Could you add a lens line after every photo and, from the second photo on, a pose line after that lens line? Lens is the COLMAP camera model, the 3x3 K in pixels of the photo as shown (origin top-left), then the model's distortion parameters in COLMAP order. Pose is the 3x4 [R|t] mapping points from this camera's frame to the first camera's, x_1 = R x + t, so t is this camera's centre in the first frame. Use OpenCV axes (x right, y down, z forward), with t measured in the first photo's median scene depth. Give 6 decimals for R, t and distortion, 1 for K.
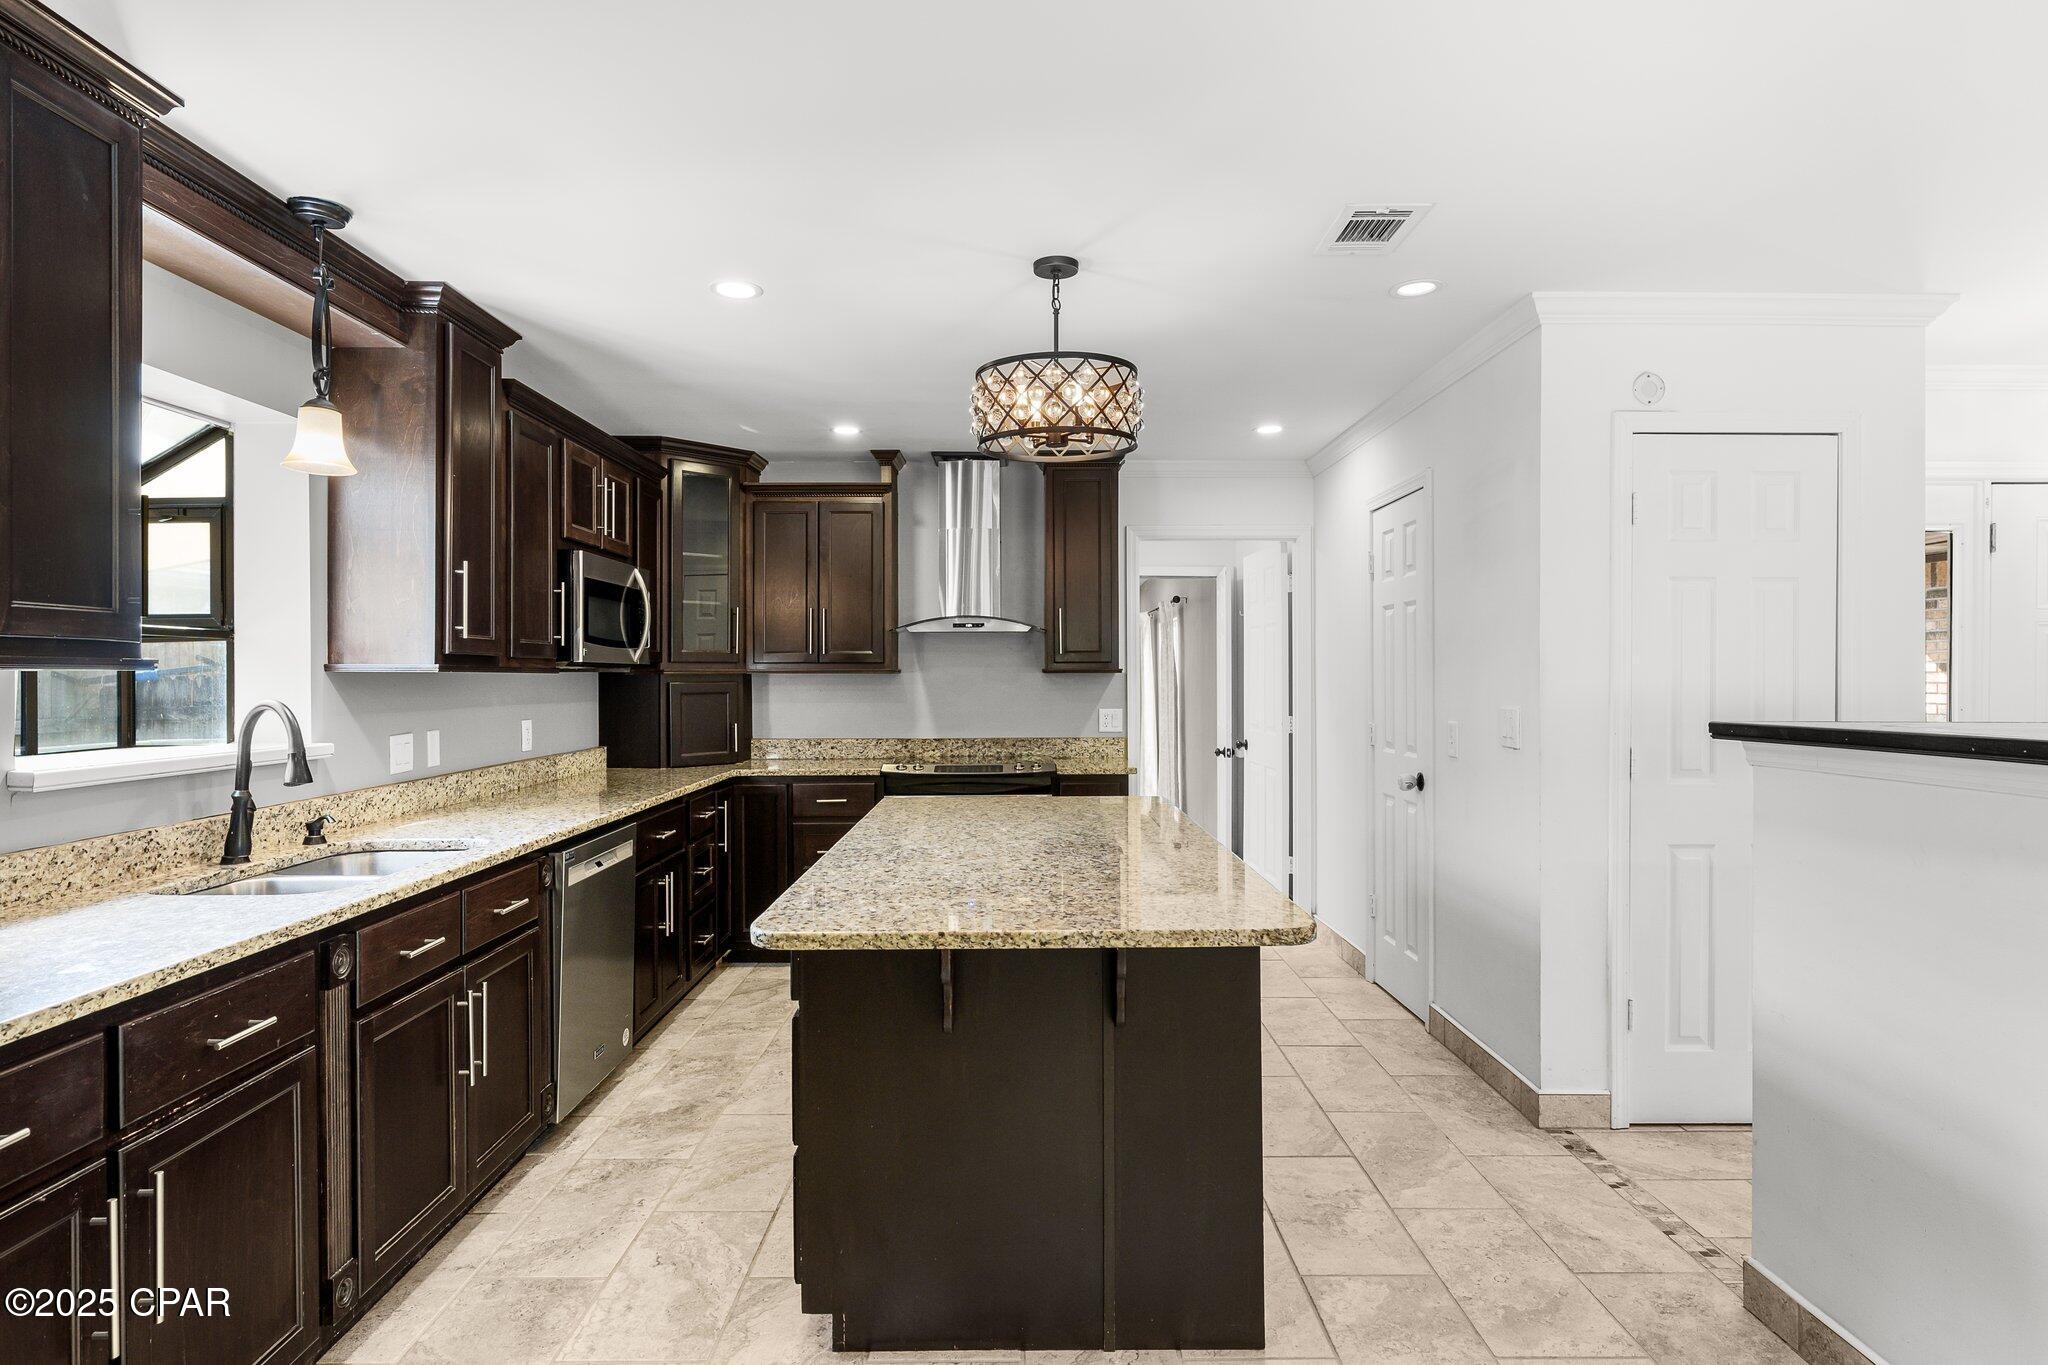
lens RADIAL K [[1119.6, 0, 1009.5], [0, 1119.6, 678.6], [0, 0, 1]] dist [0.000307, 0.000917]
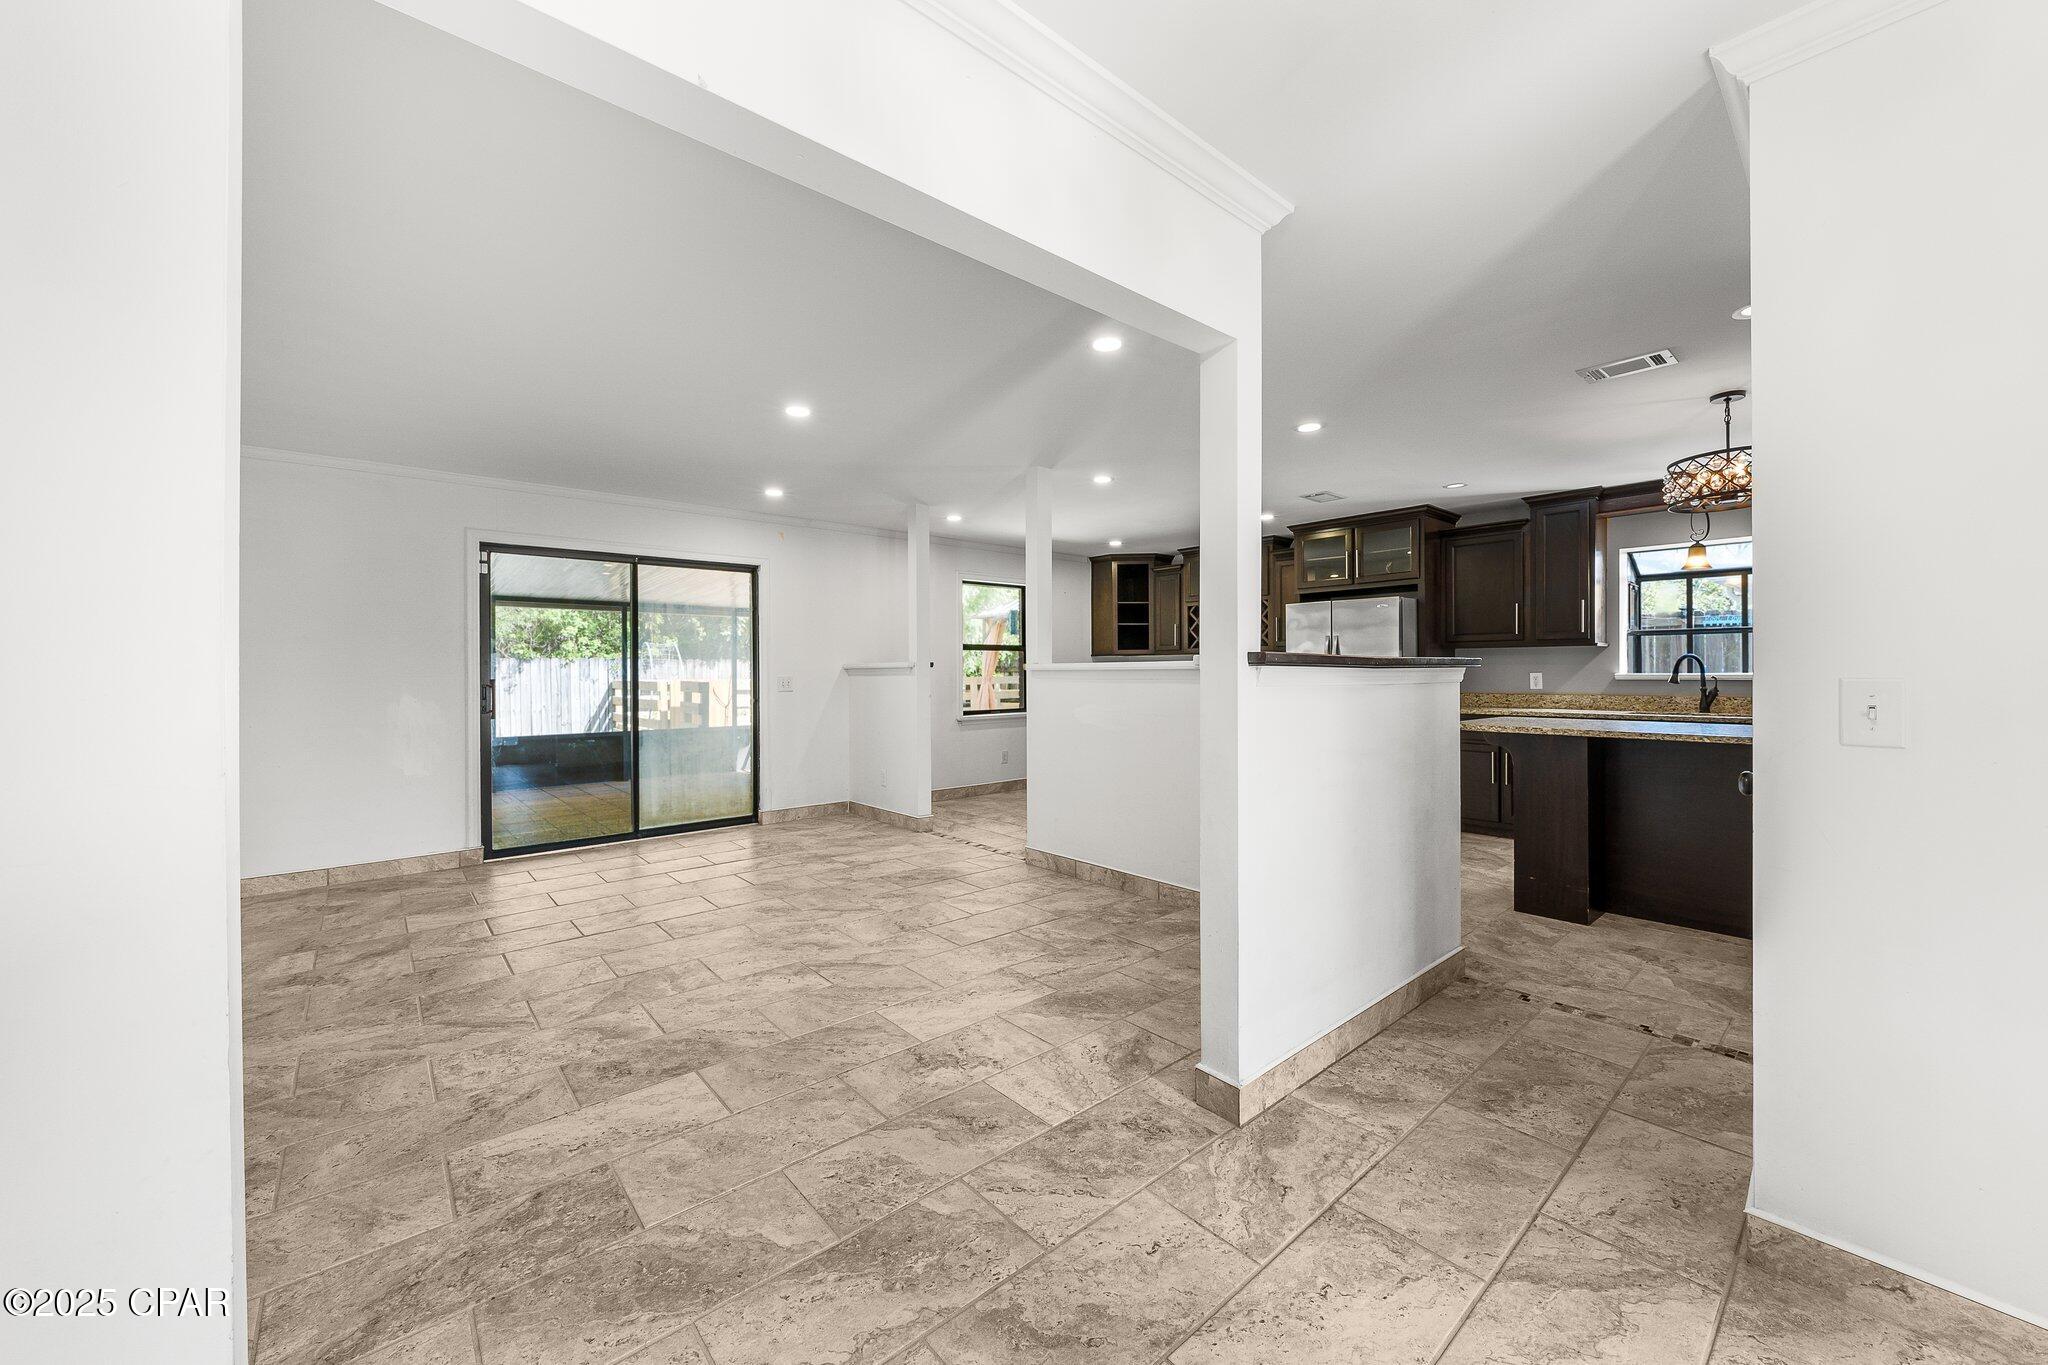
lens RADIAL K [[777.8, 0, 1026.4], [0, 777.8, 670.6], [0, 0, 1]] dist [-0.000747, -0.000874]
pose [[-0.752258, 0.005645, -0.658844, 1.427318], [0.005022, 0.999983, 0.002833, 0.036350], [0.658849, -0.001178, -0.752274, 1.040533]]
